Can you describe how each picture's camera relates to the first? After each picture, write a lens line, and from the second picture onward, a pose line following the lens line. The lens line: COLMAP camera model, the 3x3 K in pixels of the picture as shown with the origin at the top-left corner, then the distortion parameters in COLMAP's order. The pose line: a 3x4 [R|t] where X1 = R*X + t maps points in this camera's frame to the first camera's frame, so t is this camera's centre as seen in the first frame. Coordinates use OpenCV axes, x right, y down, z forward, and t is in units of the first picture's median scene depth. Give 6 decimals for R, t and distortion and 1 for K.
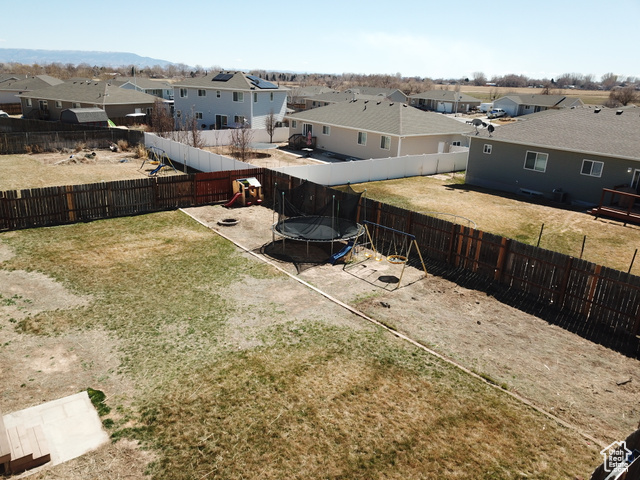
lens RADIAL K [[484.8, 0, 318.6], [0, 484.8, 241.6], [0, 0, 1]] dist [0.010529, -0.015910]
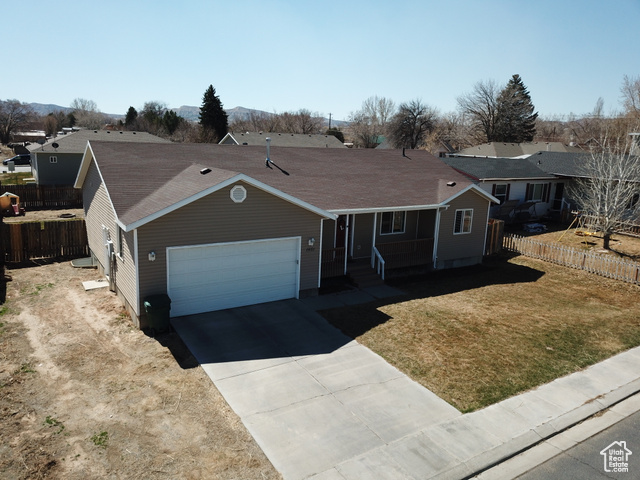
lens RADIAL K [[484.8, 0, 314.5], [0, 484.8, 234.8], [0, 0, 1]] dist [0.010529, -0.015910]
pose [[0.090348, -0.235226, 0.967732, -1.646635], [0.288320, 0.936273, 0.200661, -0.070079], [-0.953262, 0.260887, 0.152411, 0.136012]]
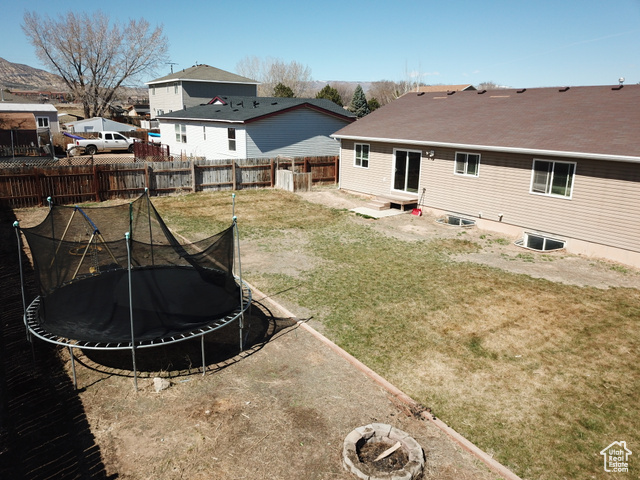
lens RADIAL K [[484.8, 0, 317.3], [0, 484.8, 239.3], [0, 0, 1]] dist [0.010529, -0.015910]
pose [[-0.997265, -0.065049, 0.035076, -0.163318], [-0.035076, 0.834373, 0.550083, -0.313900], [-0.065049, 0.547349, -0.834373, 1.288044]]
